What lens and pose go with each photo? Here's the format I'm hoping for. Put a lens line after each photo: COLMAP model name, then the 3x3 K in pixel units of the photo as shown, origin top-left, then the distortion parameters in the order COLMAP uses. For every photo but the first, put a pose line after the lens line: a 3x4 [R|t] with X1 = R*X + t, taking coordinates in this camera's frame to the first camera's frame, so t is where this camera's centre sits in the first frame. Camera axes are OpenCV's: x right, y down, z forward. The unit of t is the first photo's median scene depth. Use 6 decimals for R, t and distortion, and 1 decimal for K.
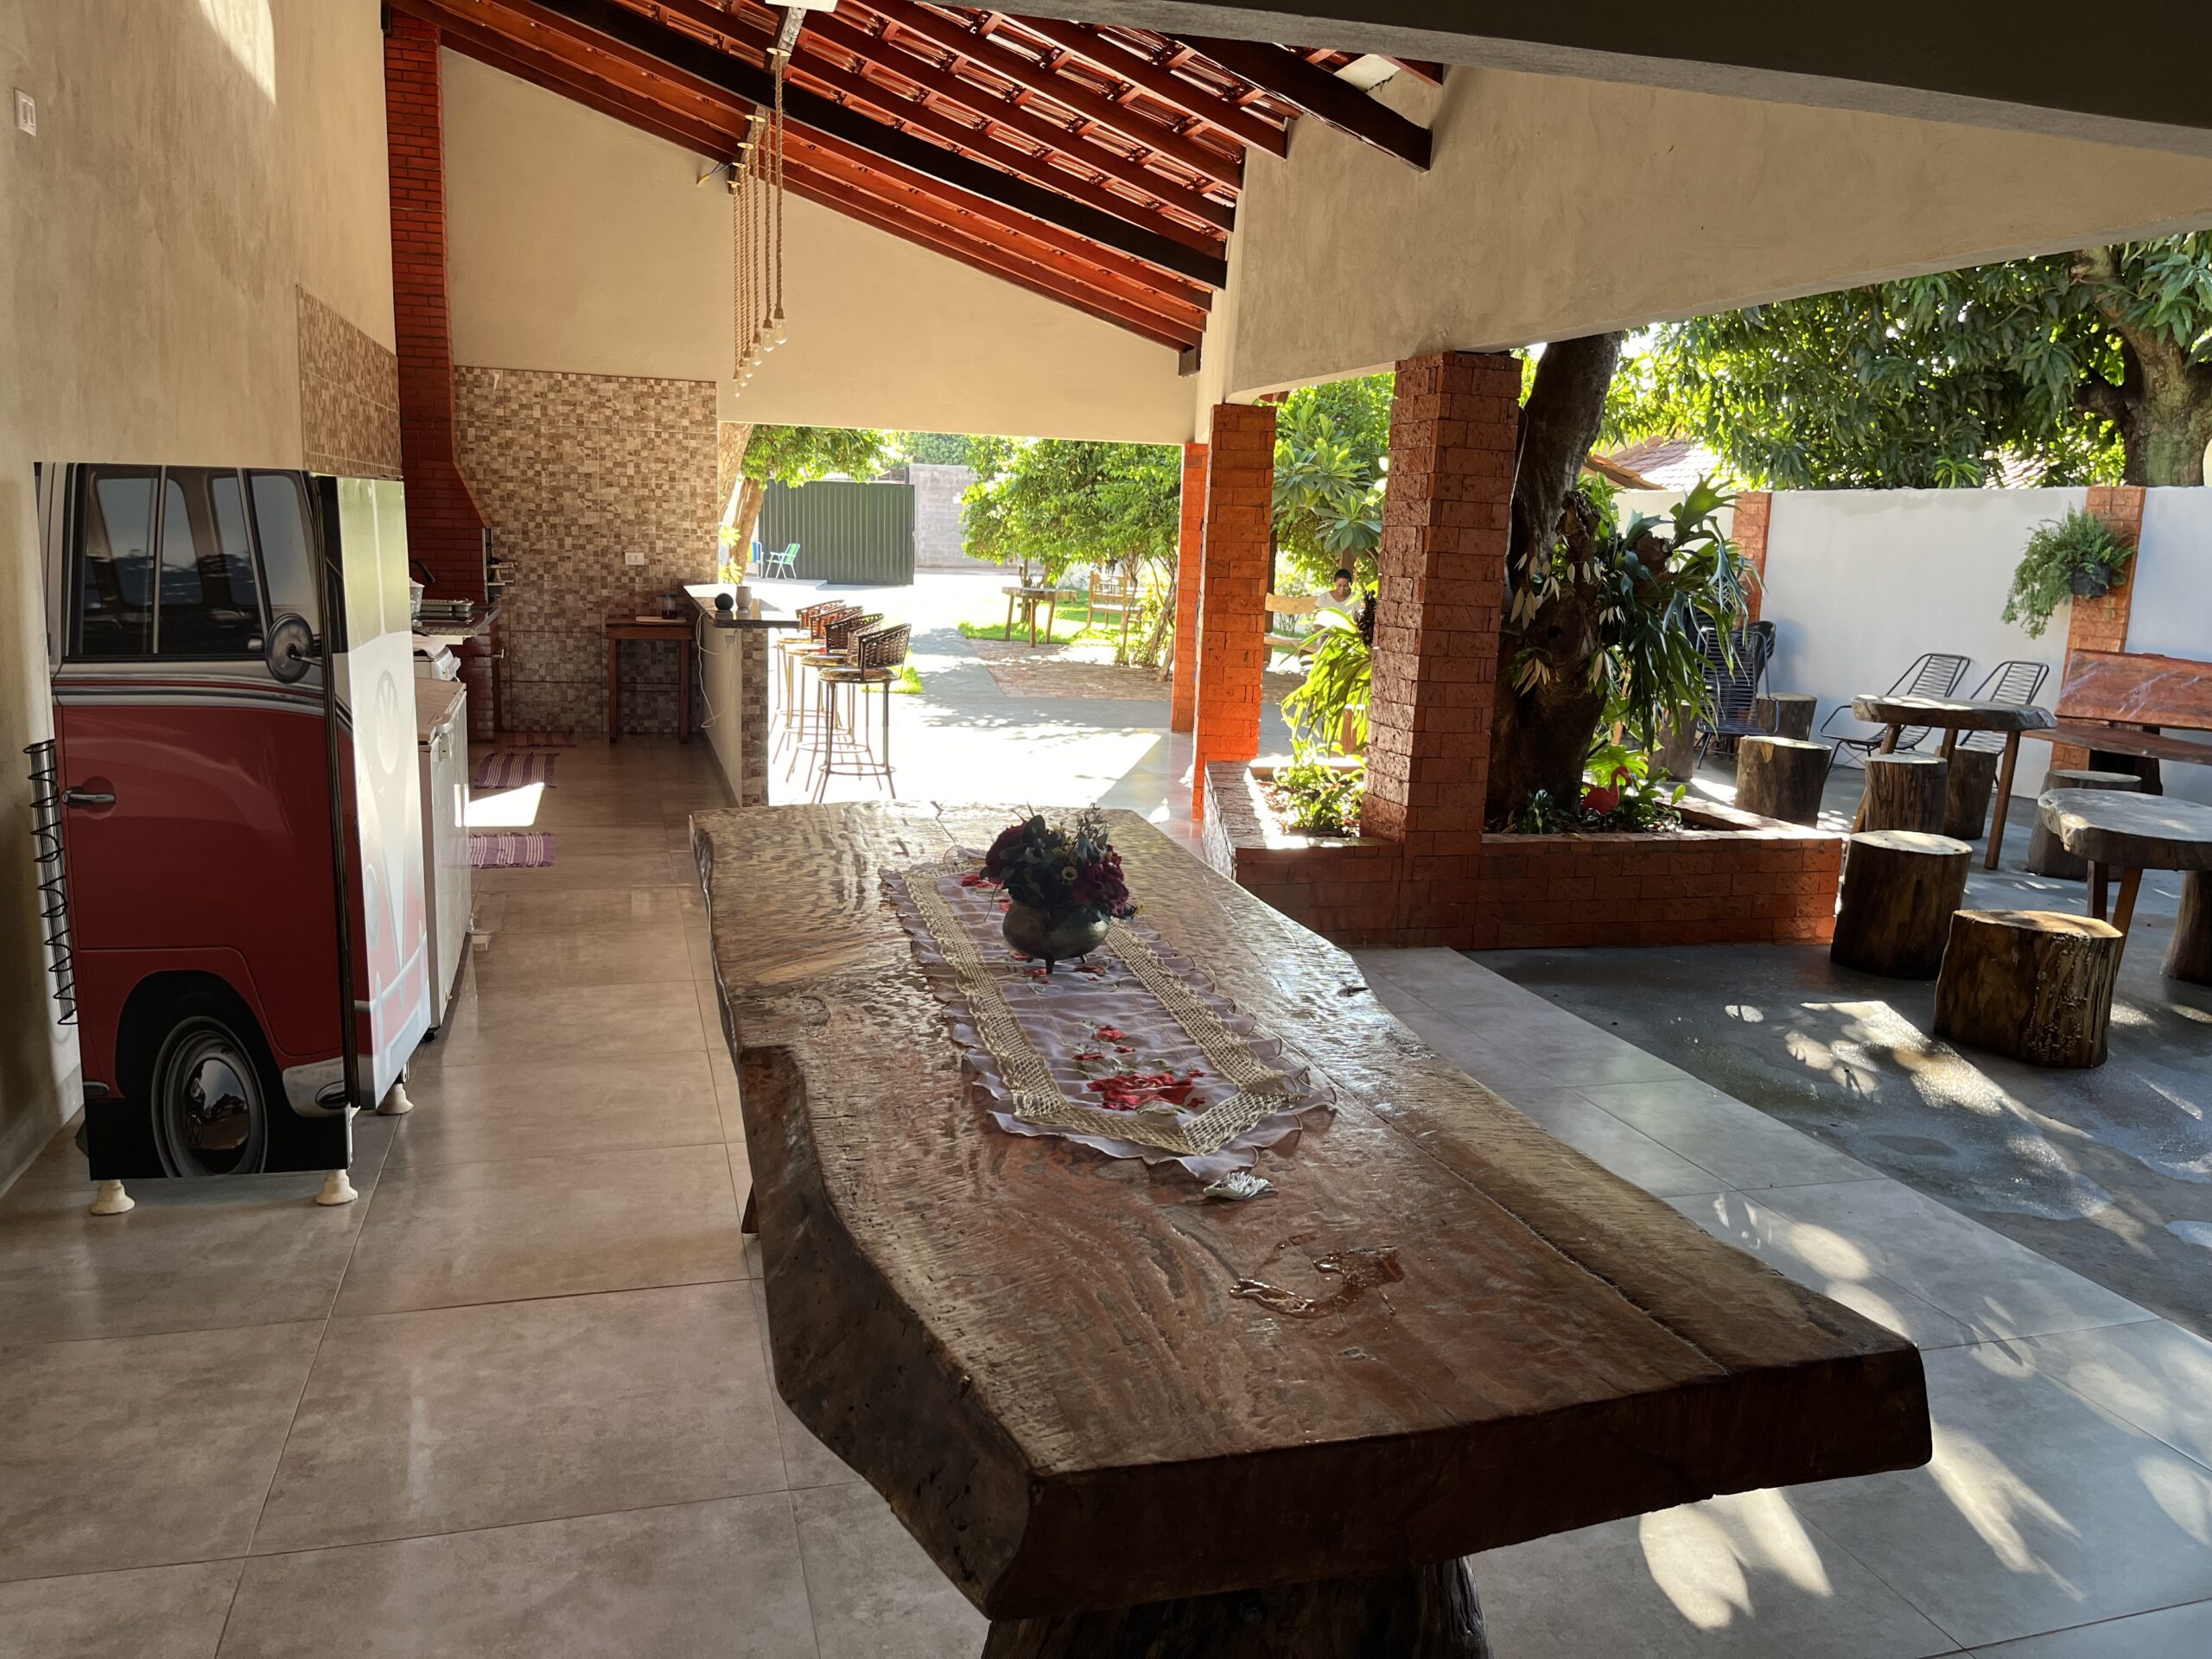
lens RADIAL K [[1668.7, 0, 1106.0], [0, 1668.7, 829.5], [0, 0, 1]] dist [0.116368, -0.156609]
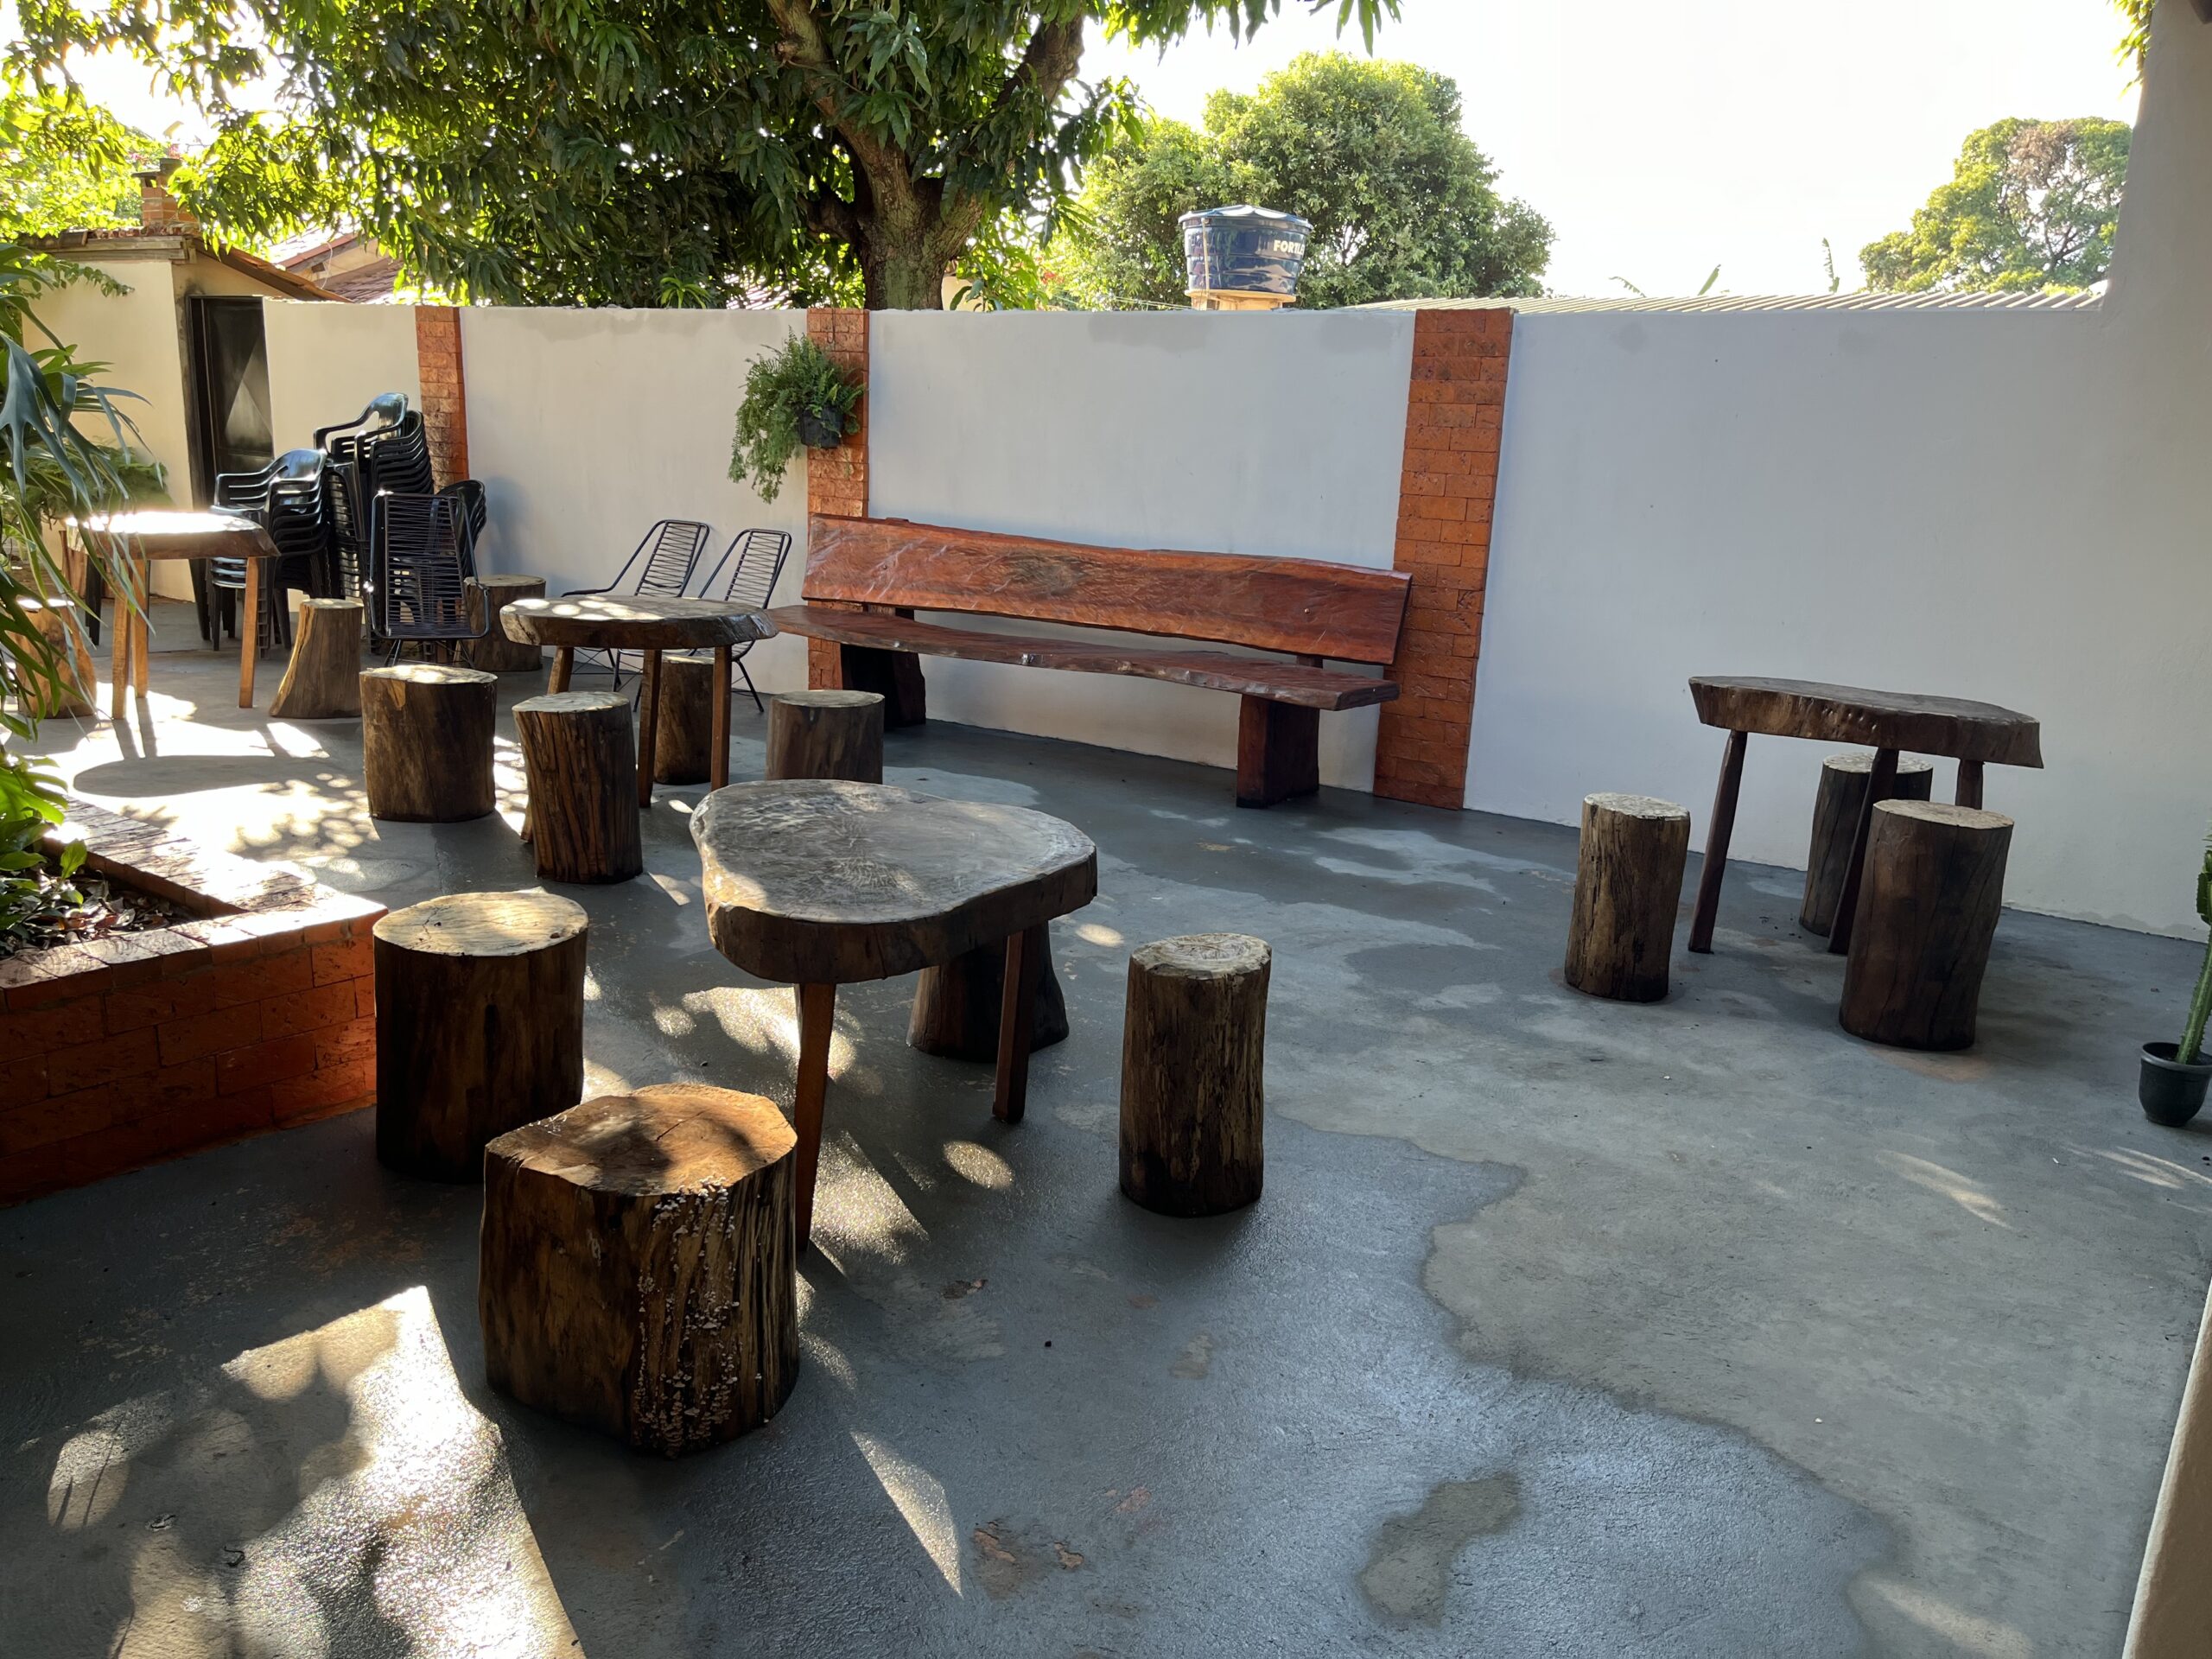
lens RADIAL K [[1694.5, 0, 1106.0], [0, 1694.5, 829.5], [0, 0, 1]] dist [-0.005253, -0.007434]
pose [[0.801158, -0.139461, 0.581977, 0.164936], [0.087465, 0.989312, 0.116667, -0.034122], [-0.592027, -0.042566, 0.804793, 0.230323]]
